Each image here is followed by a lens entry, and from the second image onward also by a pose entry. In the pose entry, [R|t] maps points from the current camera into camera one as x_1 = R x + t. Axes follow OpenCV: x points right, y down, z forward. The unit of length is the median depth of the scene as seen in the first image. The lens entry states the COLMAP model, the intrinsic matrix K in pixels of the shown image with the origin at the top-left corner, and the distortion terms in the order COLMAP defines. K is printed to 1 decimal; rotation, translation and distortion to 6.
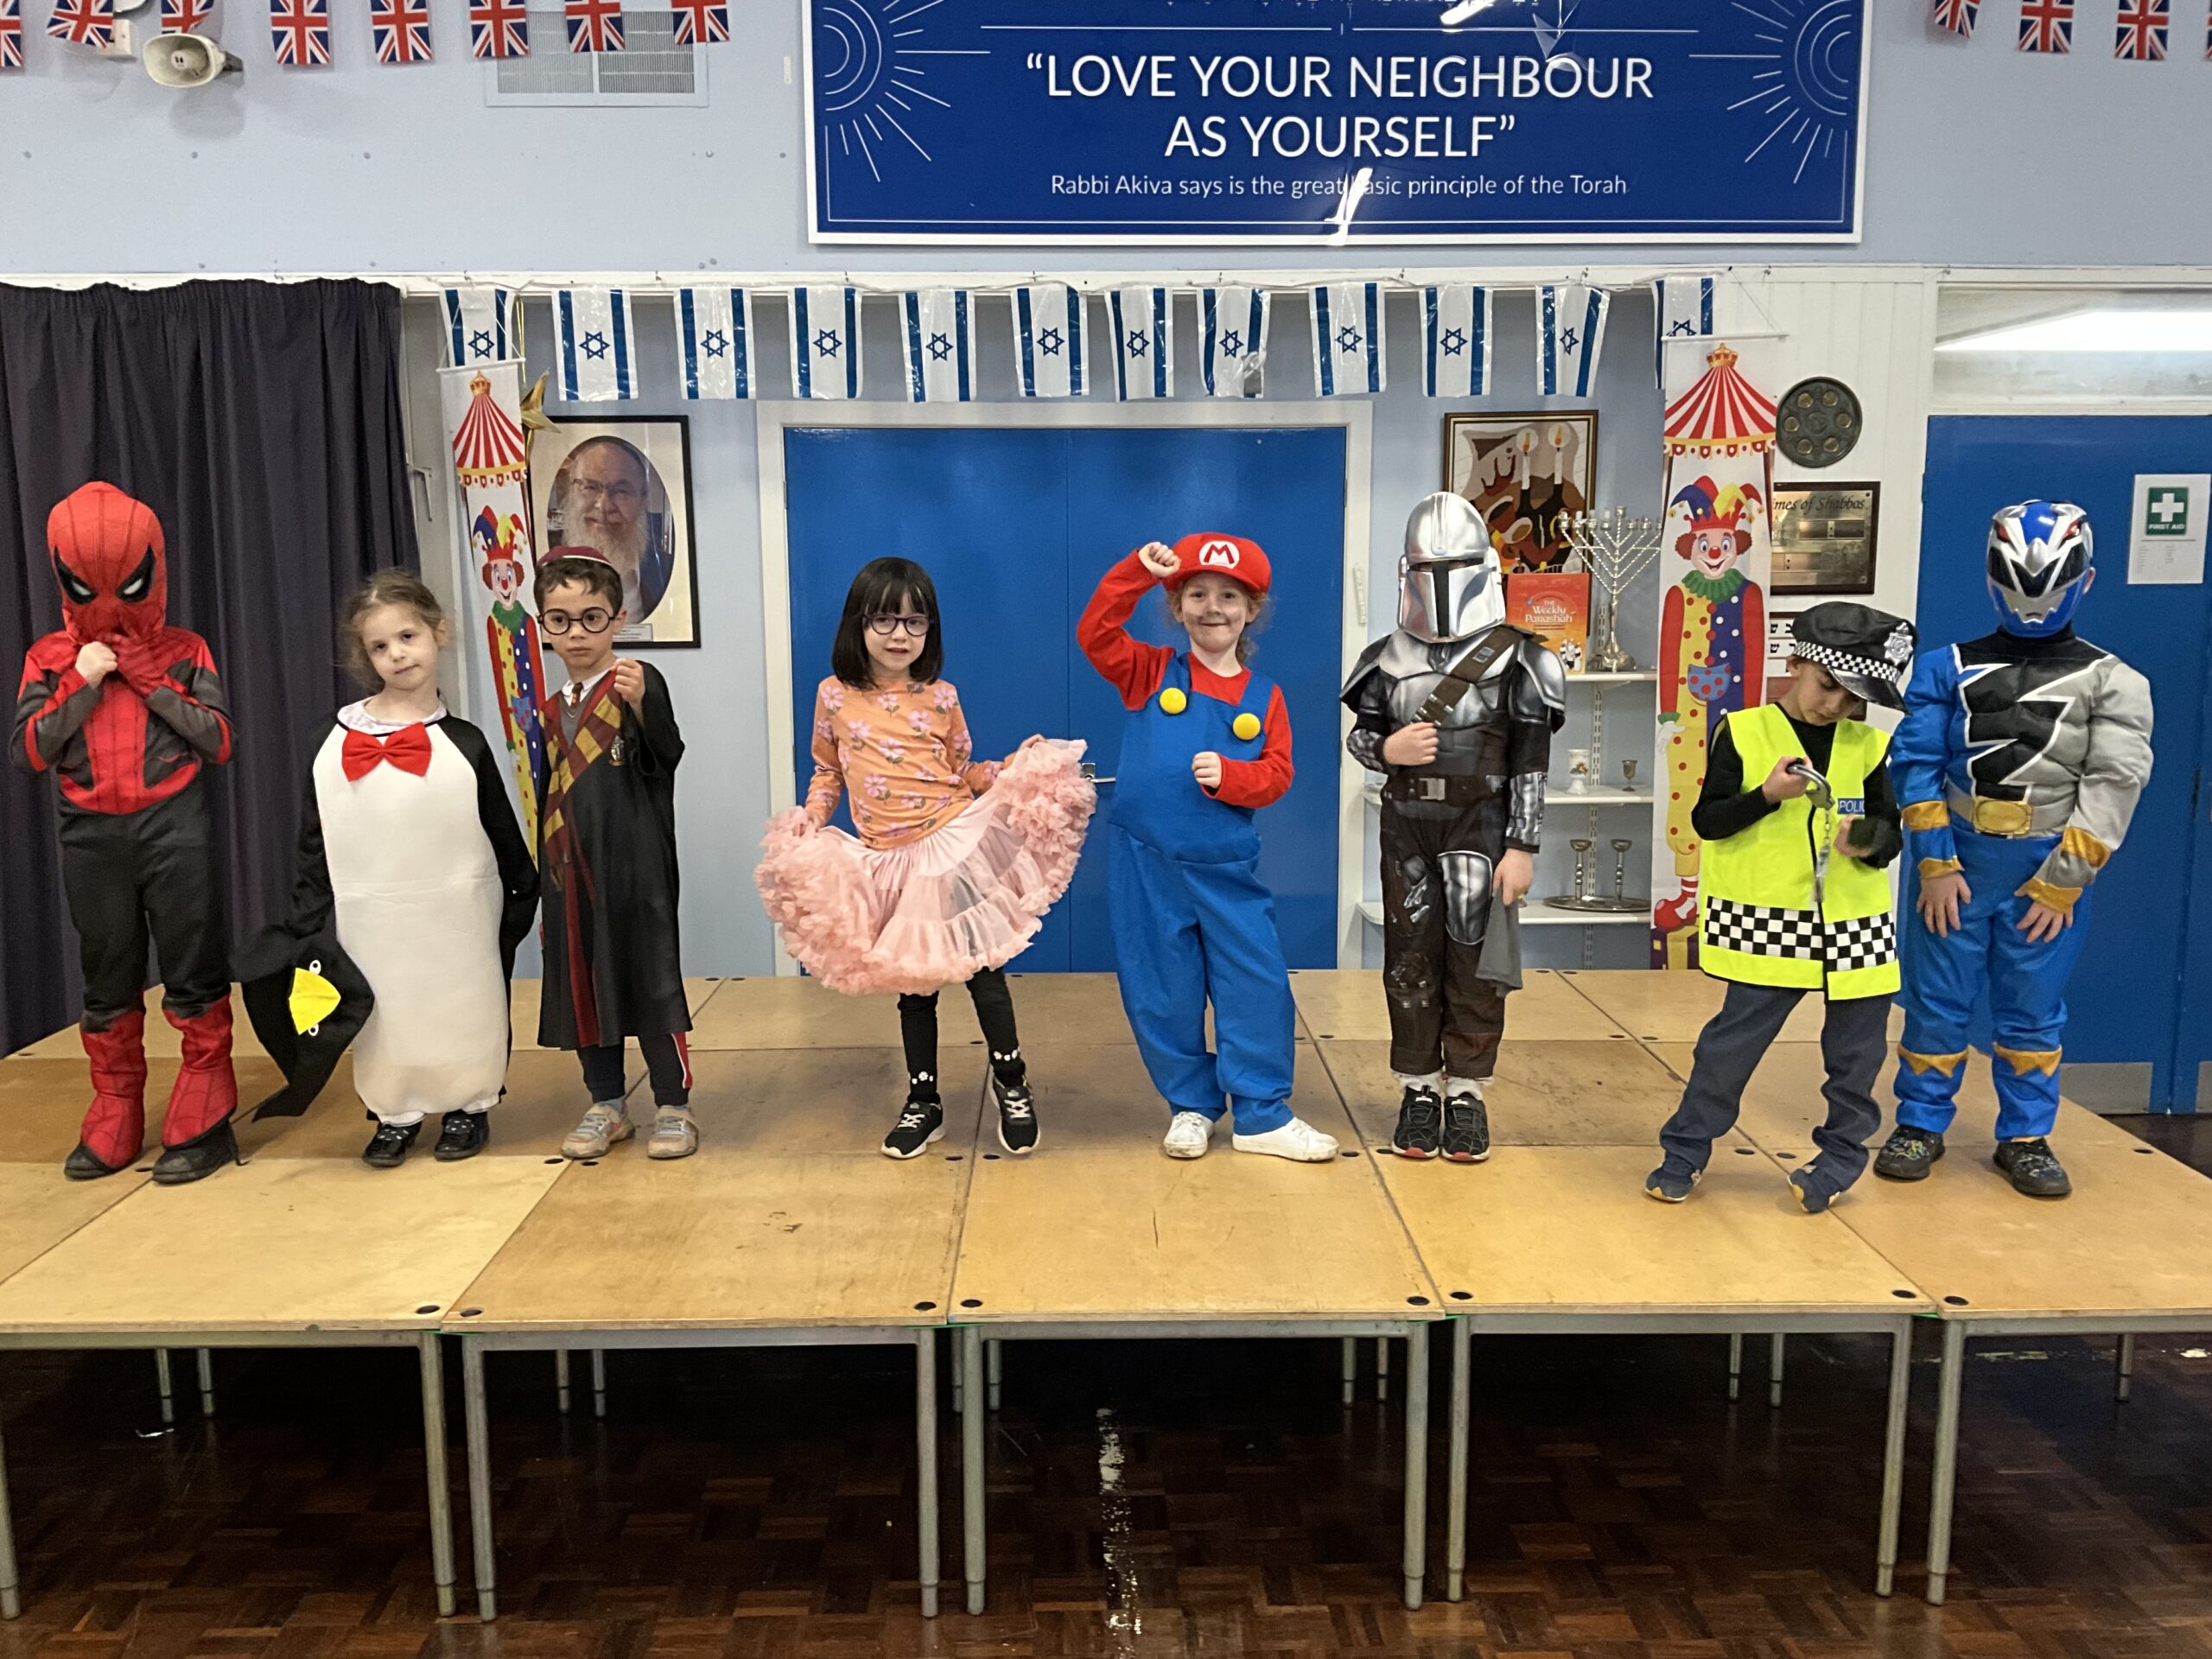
lens RADIAL K [[1836.5, 0, 1096.7], [0, 1836.5, 841.6], [0, 0, 1]] dist [0.047196, -0.078358]
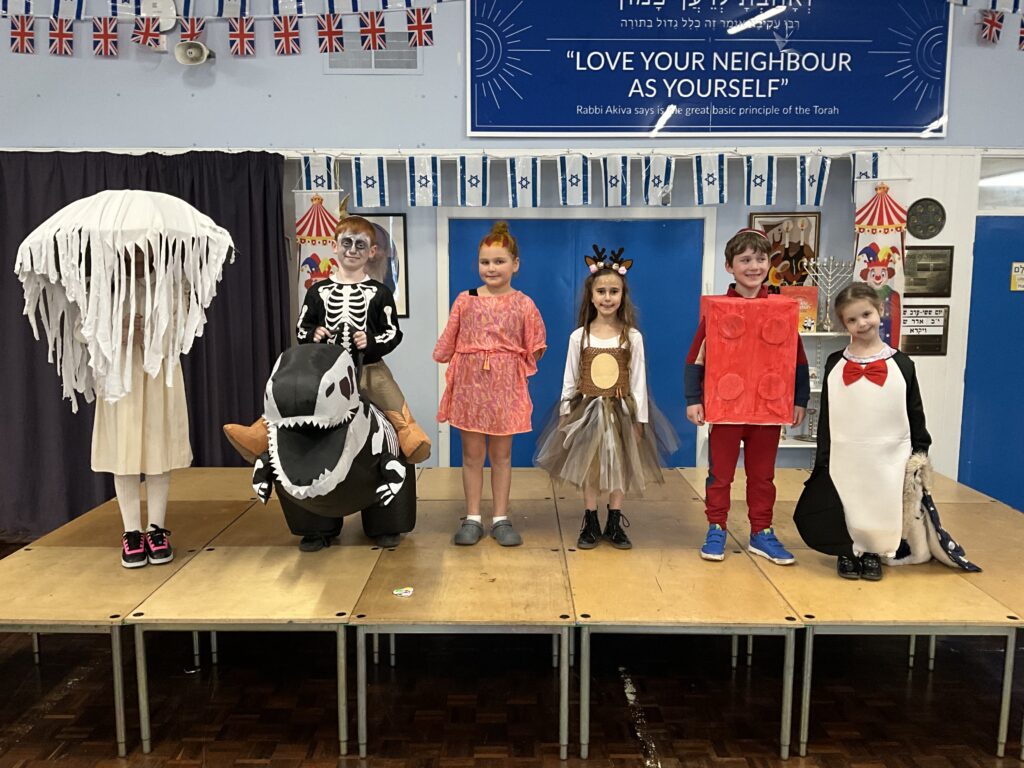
lens RADIAL K [[848.0, 0, 508.1], [0, 848.0, 388.2], [0, 0, 1]] dist [0.073009, -0.127720]
pose [[0.999723, 0.009420, -0.021571, -0.080935], [-0.009911, 0.999692, -0.022769, 0.001368], [0.021350, 0.022976, 0.999508, -0.016138]]
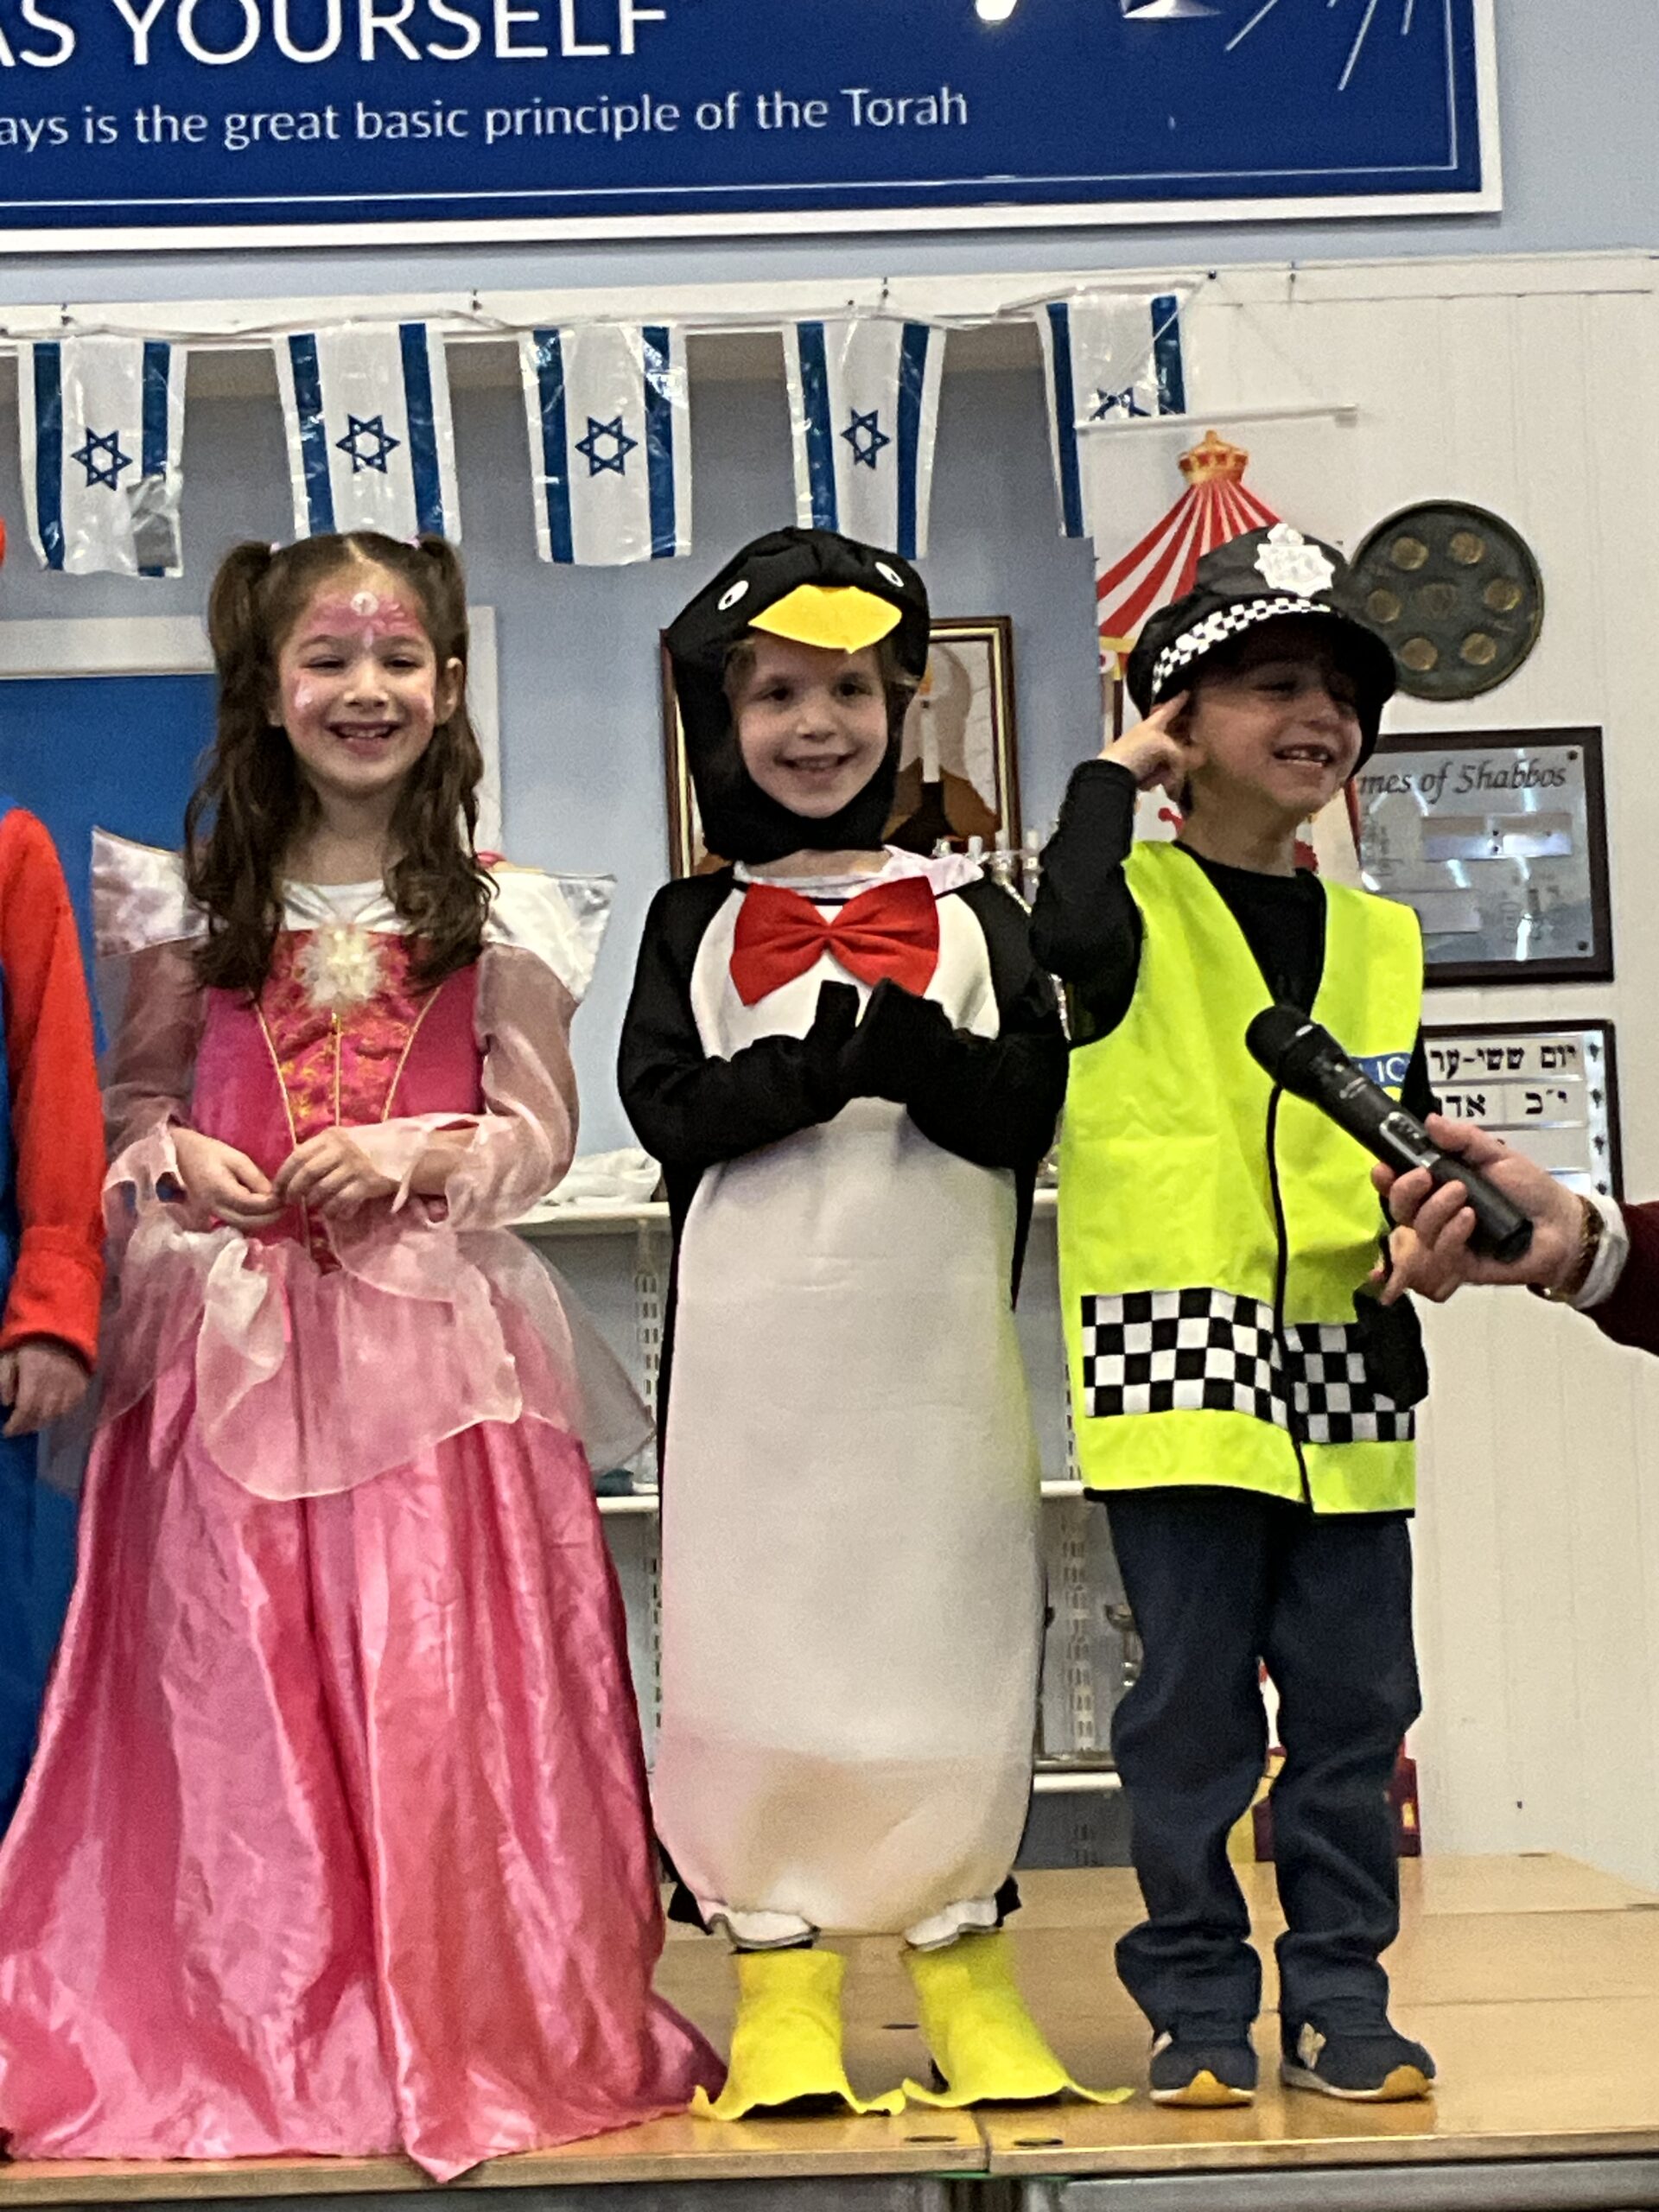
lens RADIAL K [[4751.2, 0, 829.5], [0, 4751.2, 1106.0], [0, 0, 1]] dist [0.044091, 0.585555]
pose [[0.999503, -0.031517, -0.000595, 0.246444], [0.030462, 0.970566, -0.238902, 0.161463], [0.008107, 0.238765, 0.971044, -0.076494]]
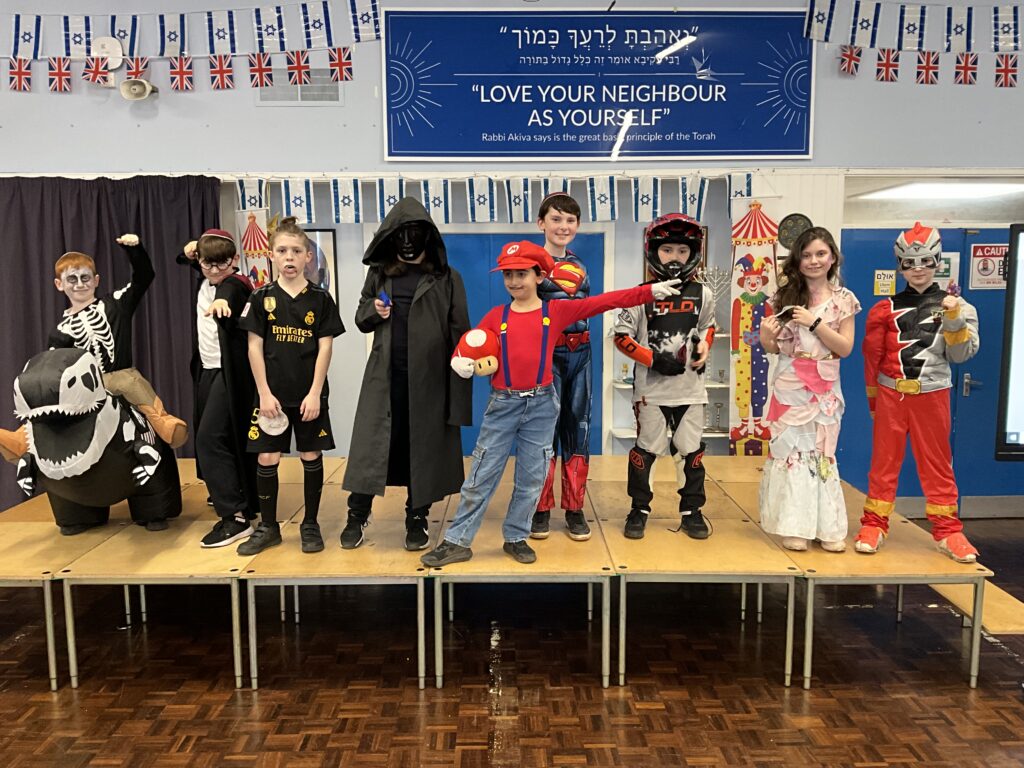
lens RADIAL K [[848.0, 0, 508.1], [0, 848.0, 388.2], [0, 0, 1]] dist [0.073009, -0.127720]
pose [[0.999843, 0.002672, -0.017543, 0.031174], [-0.003180, 0.999574, -0.029004, 0.014449], [0.017458, 0.029055, 0.999425, -0.134557]]
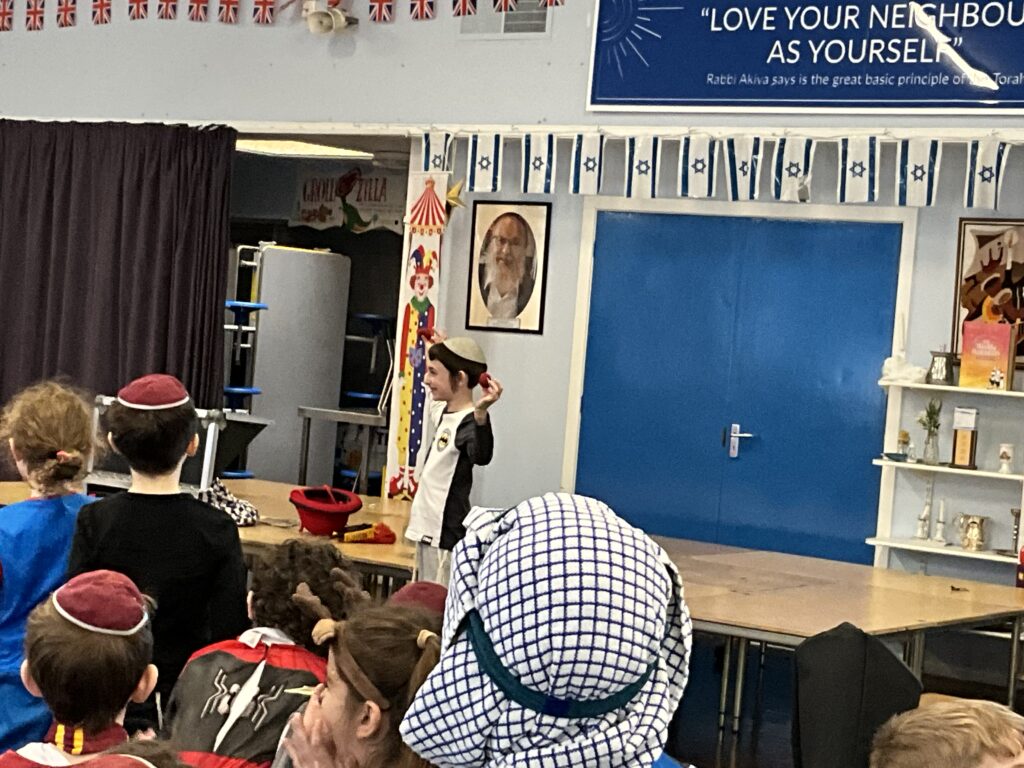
lens RADIAL K [[2230.7, 0, 512.0], [0, 2230.7, 384.0], [0, 0, 1]] dist [0.120215, -0.029068]
pose [[0.799724, 0.083661, -0.594510, 1.096953], [-0.175278, 0.979637, -0.097923, 0.162244], [0.574211, 0.182516, 0.798103, -0.728612]]
